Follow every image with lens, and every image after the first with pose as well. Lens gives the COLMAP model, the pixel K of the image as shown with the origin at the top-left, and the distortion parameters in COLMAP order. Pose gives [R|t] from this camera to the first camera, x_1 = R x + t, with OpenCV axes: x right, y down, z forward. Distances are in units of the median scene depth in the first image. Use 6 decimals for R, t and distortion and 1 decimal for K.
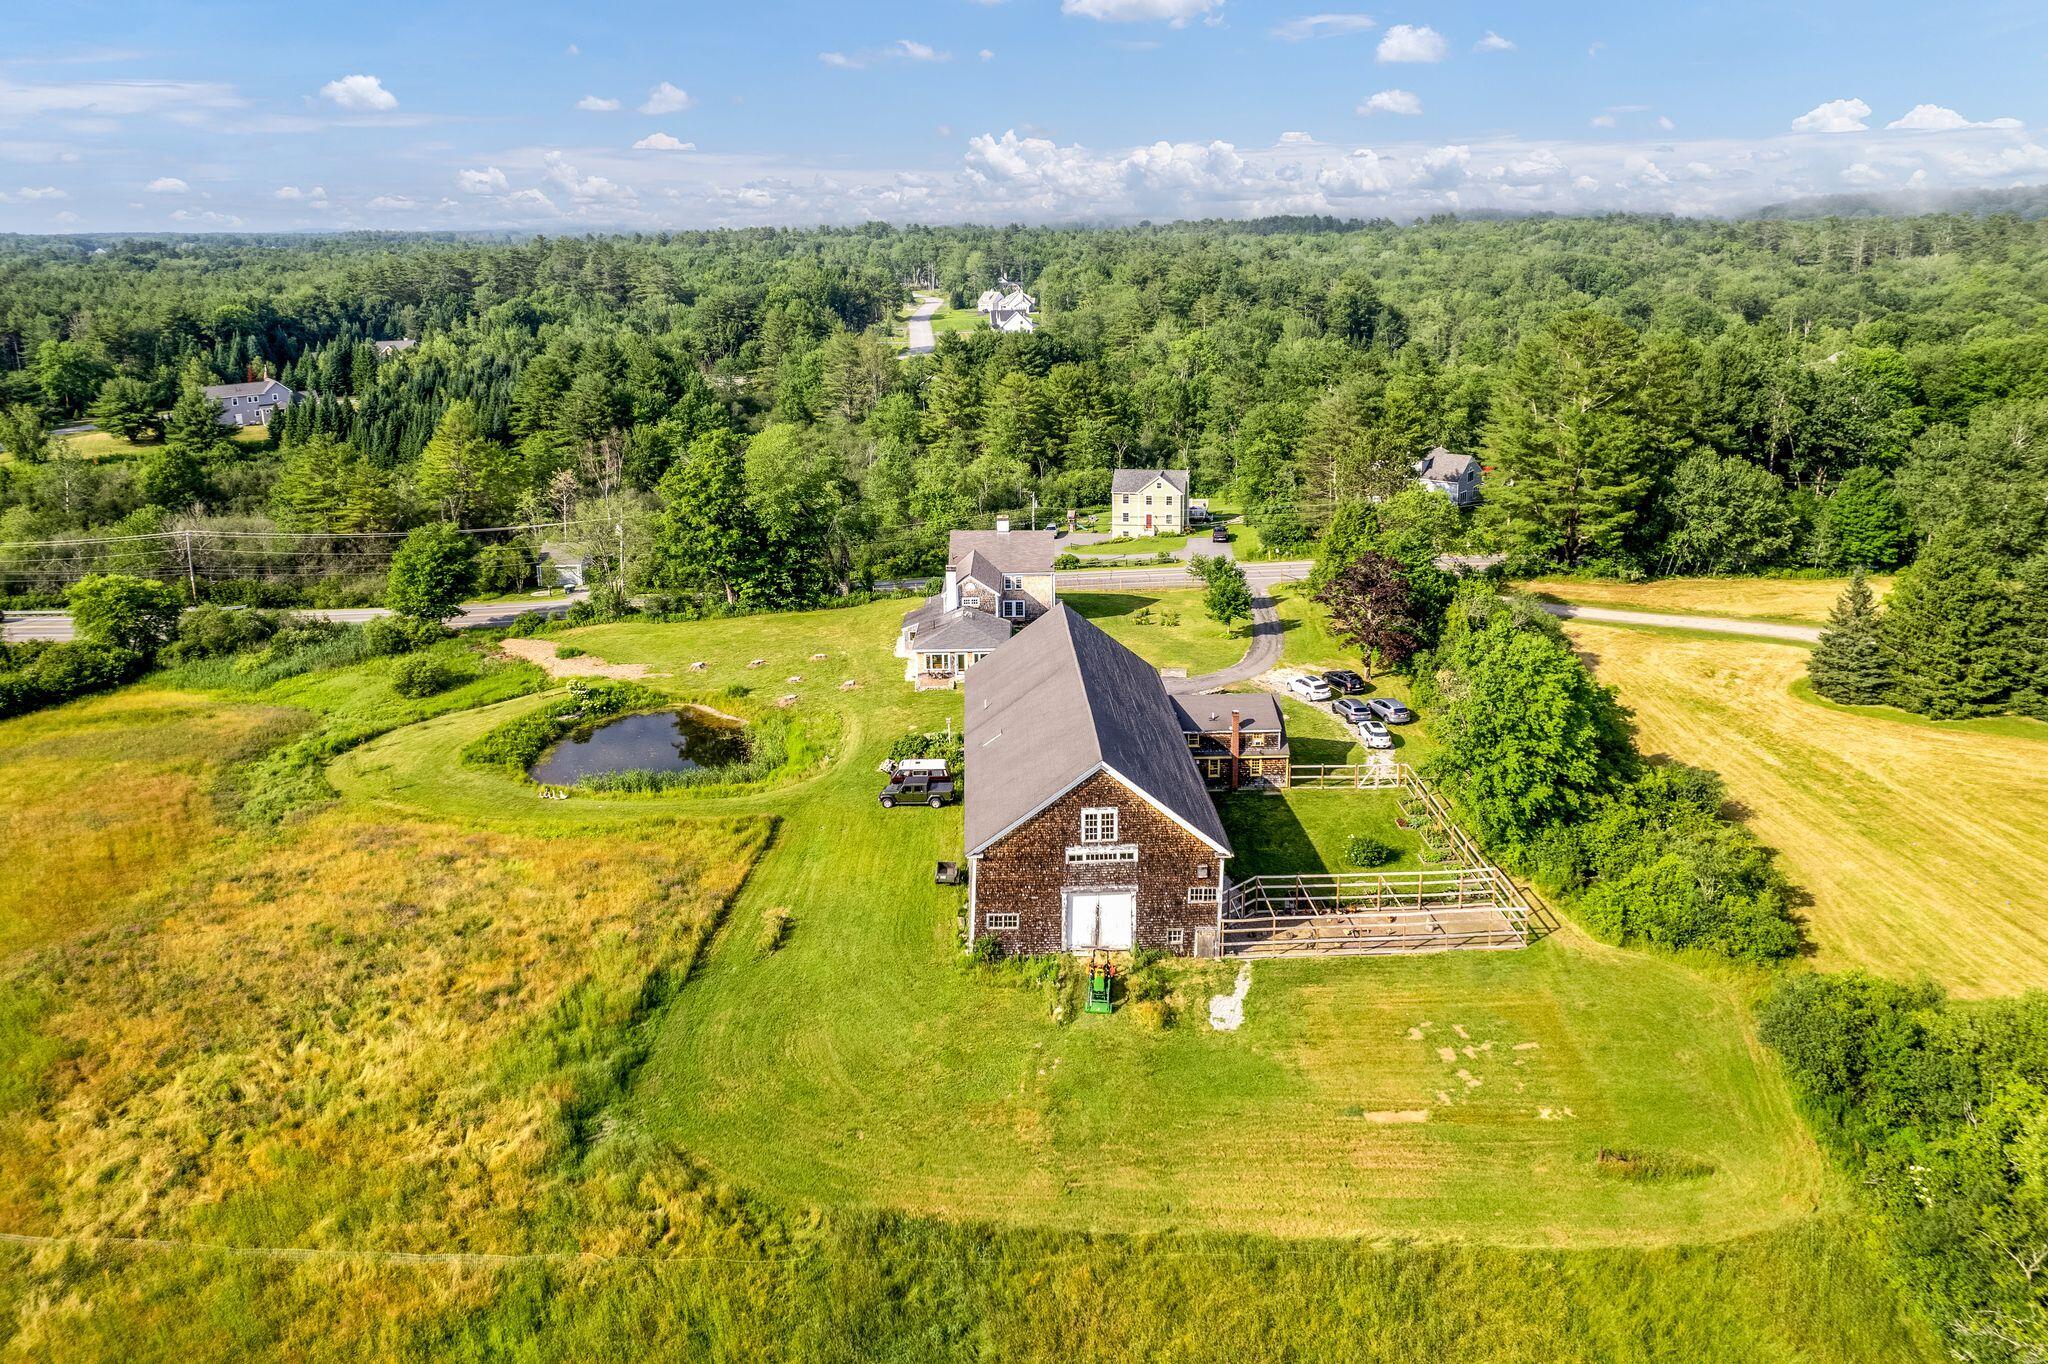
lens RADIAL K [[1323.6, 0, 1024.0], [0, 1323.6, 682.0], [0, 0, 1]] dist [-0.033954, 0.000655]
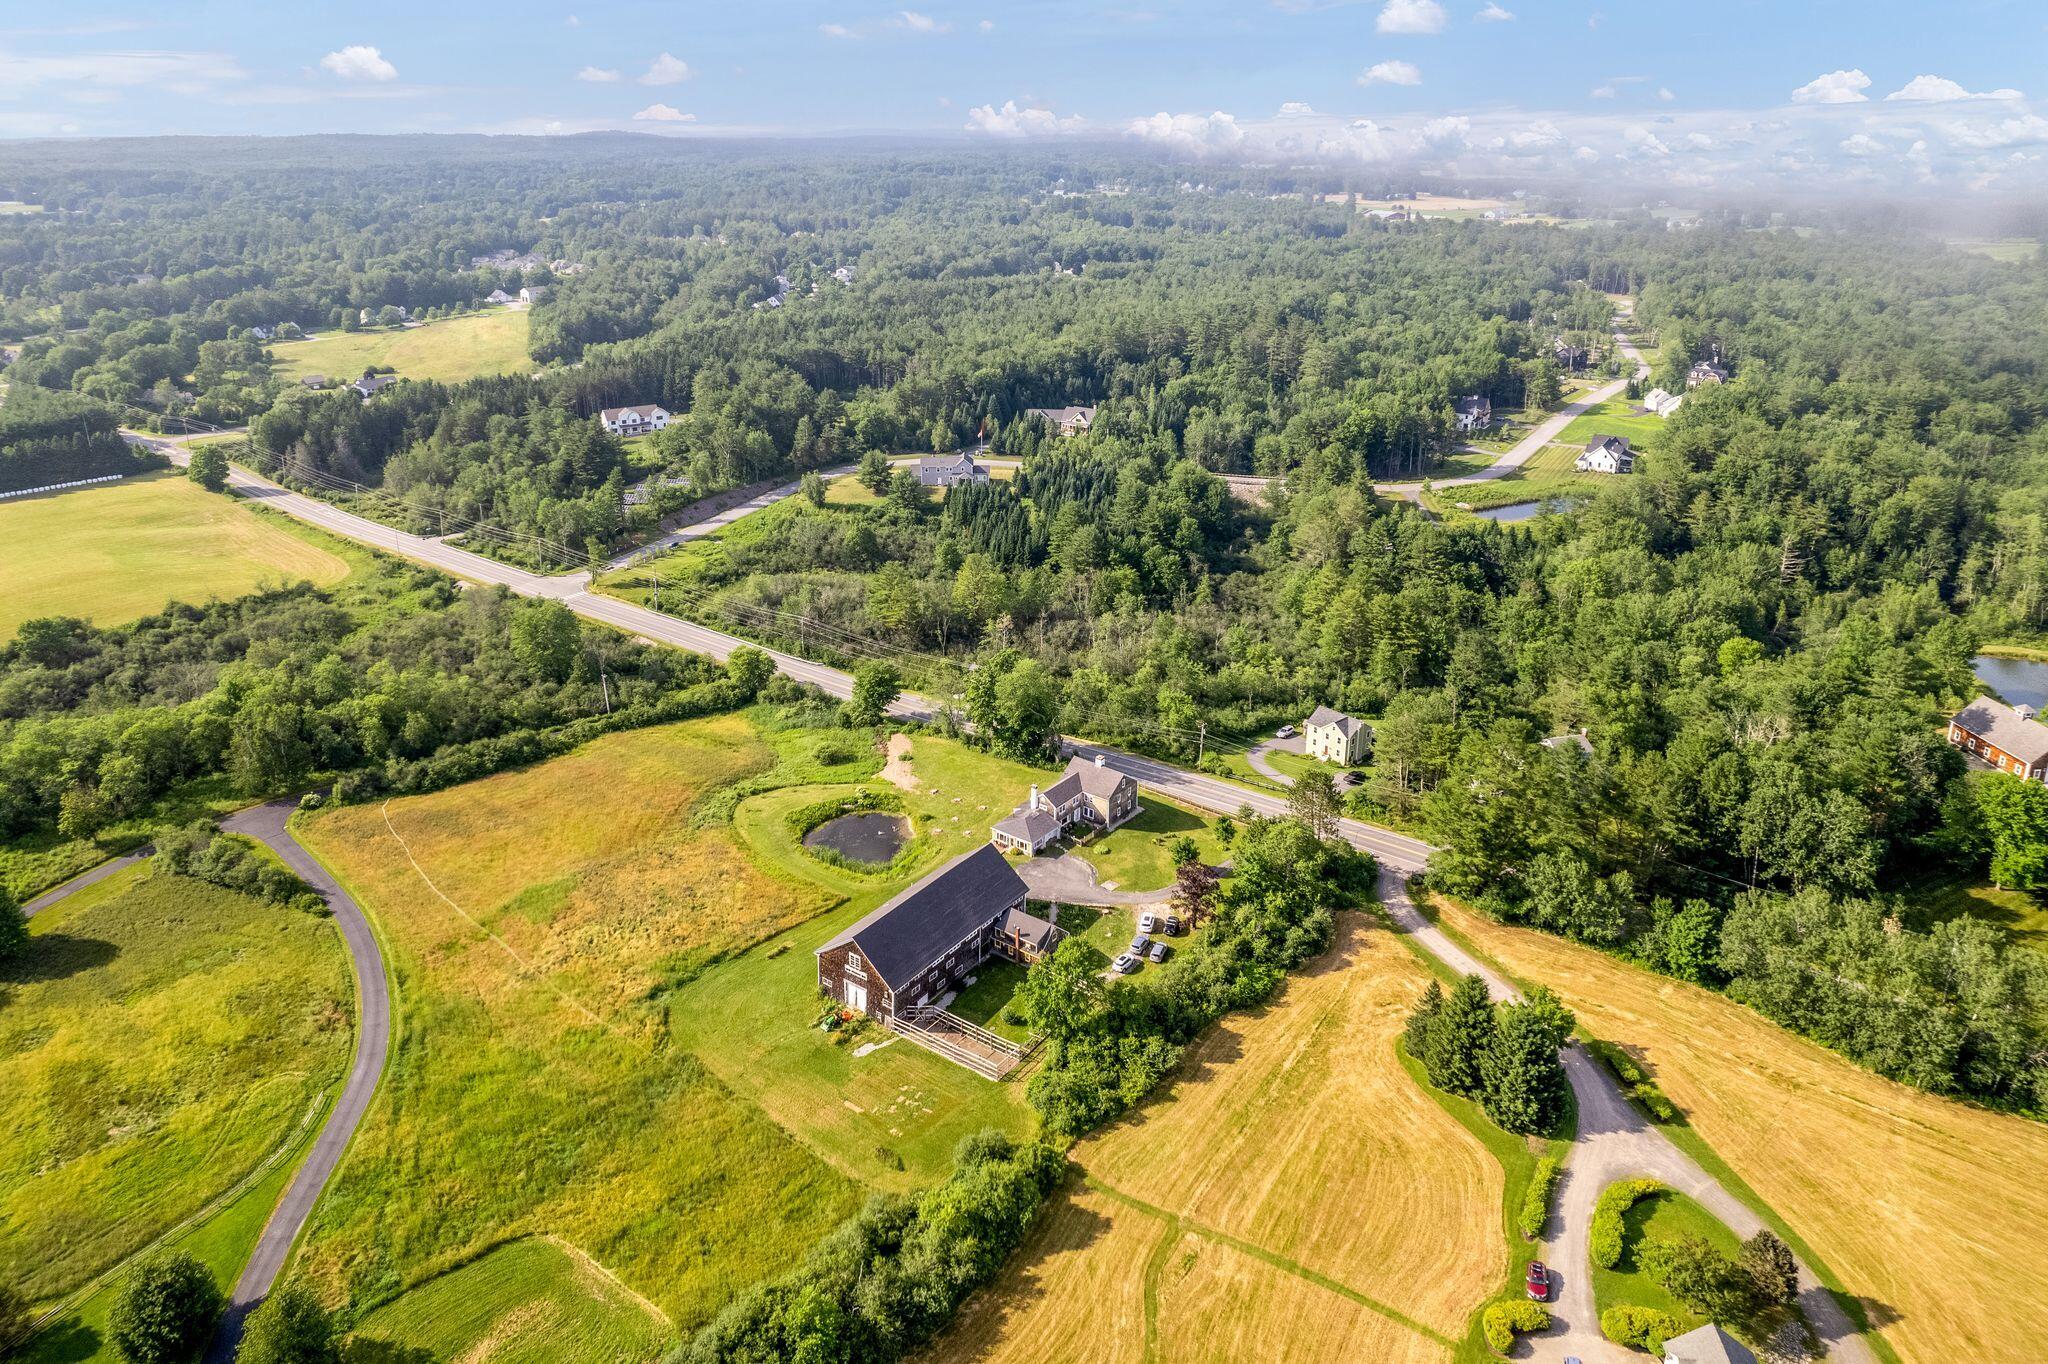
lens RADIAL K [[1323.6, 0, 1024.0], [0, 1323.6, 682.0], [0, 0, 1]] dist [-0.033954, 0.000655]
pose [[0.797485, 0.257750, -0.545511, 1.519893], [-0.222279, 0.966073, 0.131511, -0.791418], [0.560900, 0.016377, 0.827721, -0.884577]]
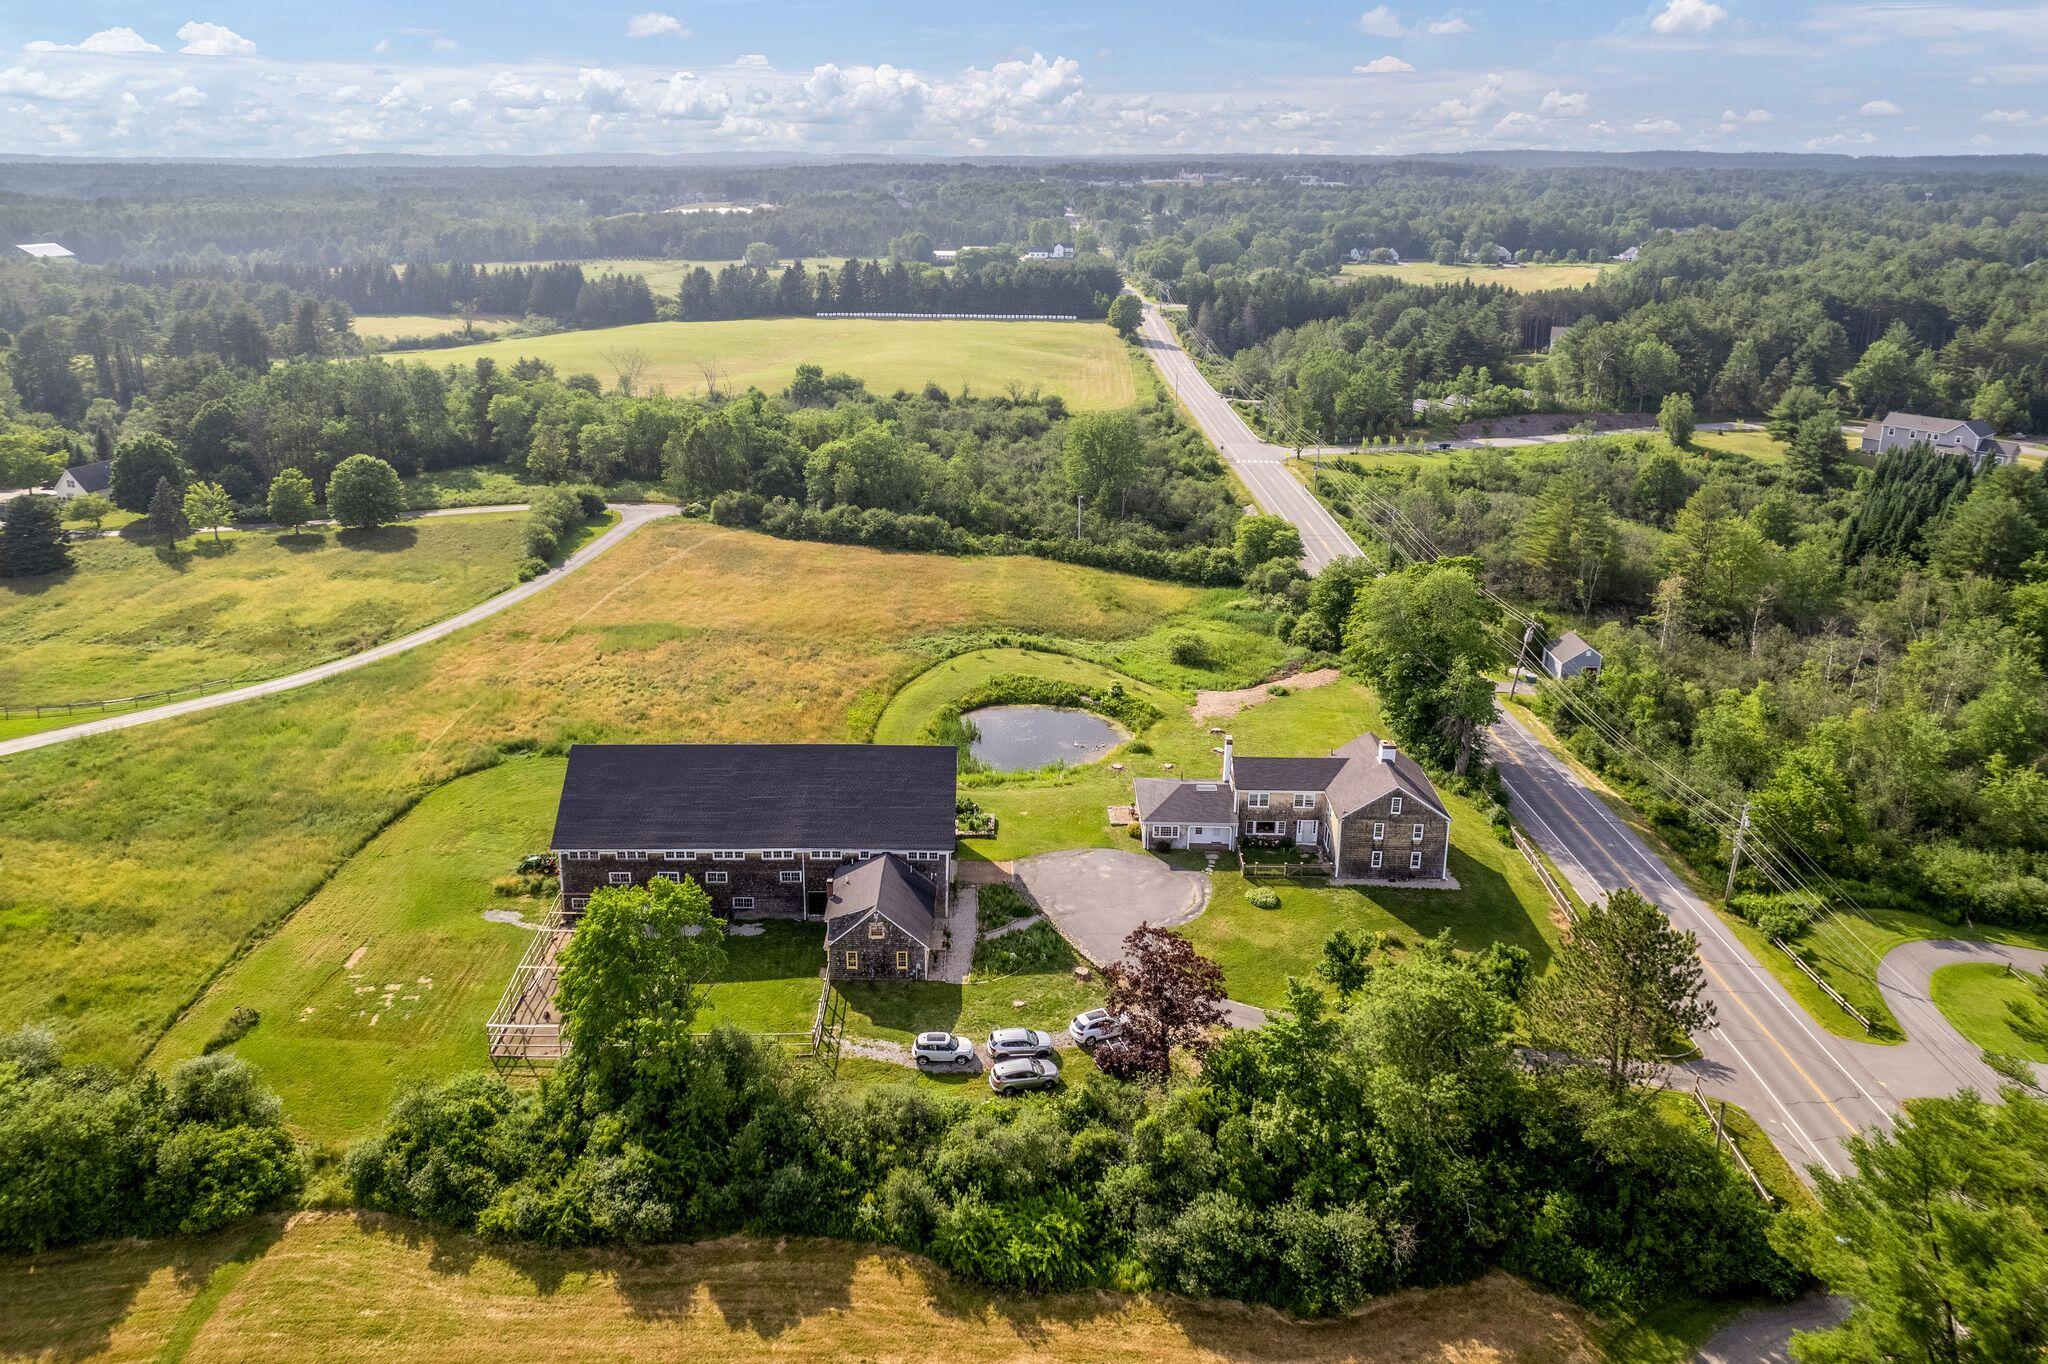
lens RADIAL K [[1323.6, 0, 1024.0], [0, 1323.6, 682.0], [0, 0, 1]] dist [-0.033954, 0.000655]
pose [[-0.015662, 0.381066, -0.924415, 1.389620], [-0.343873, 0.866080, 0.362845, -0.715217], [0.938885, 0.323565, 0.117474, 1.246182]]
